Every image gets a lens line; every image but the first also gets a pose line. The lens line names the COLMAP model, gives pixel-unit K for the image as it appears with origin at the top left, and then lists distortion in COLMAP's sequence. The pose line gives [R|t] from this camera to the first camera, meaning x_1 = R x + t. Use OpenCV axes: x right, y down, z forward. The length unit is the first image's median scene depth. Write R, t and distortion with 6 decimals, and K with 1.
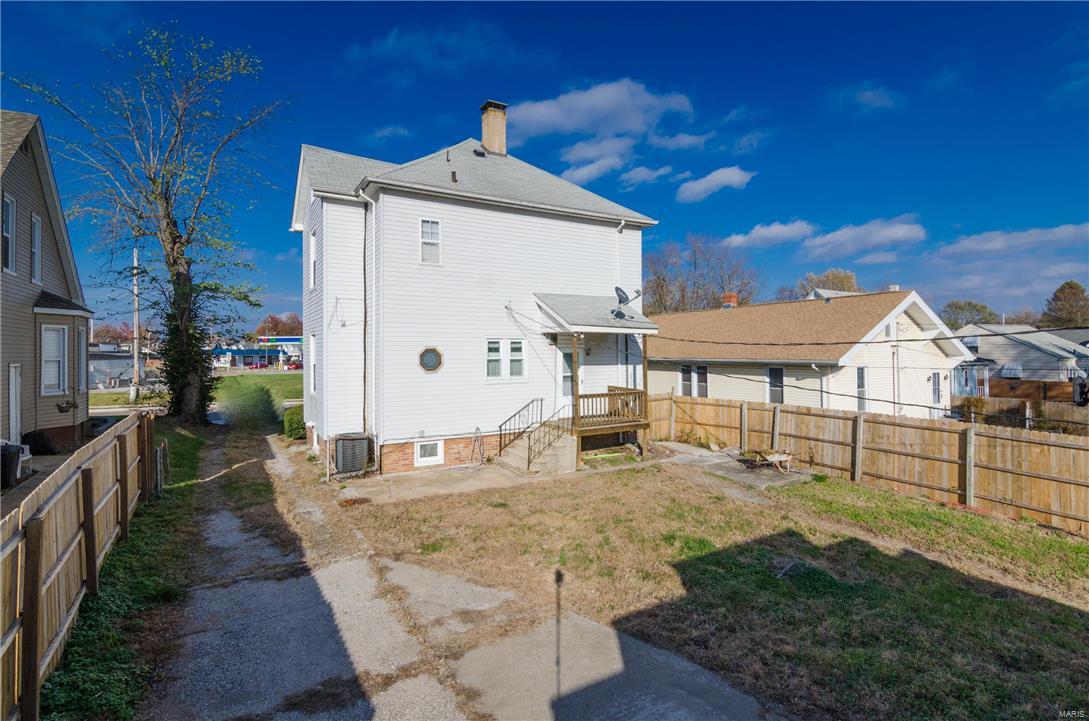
lens RADIAL K [[531.6, 0, 545.0], [0, 531.6, 356.3], [0, 0, 1]] dist [-0.001182, 0.000039]
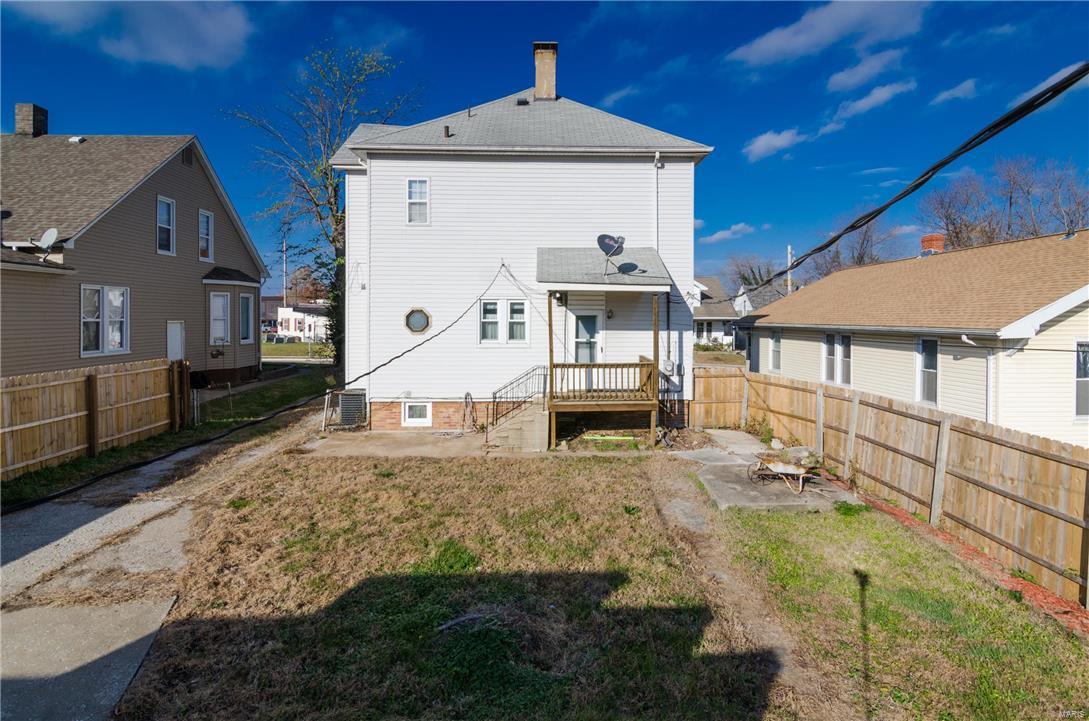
lens RADIAL K [[531.6, 0, 562.6], [0, 531.6, 334.3], [0, 0, 1]] dist [-0.001182, 0.000039]
pose [[0.876656, 0.021507, -0.480638, 0.462592], [-0.010420, 0.999615, 0.025723, 0.002846], [0.481006, -0.017542, 0.876542, 0.238341]]
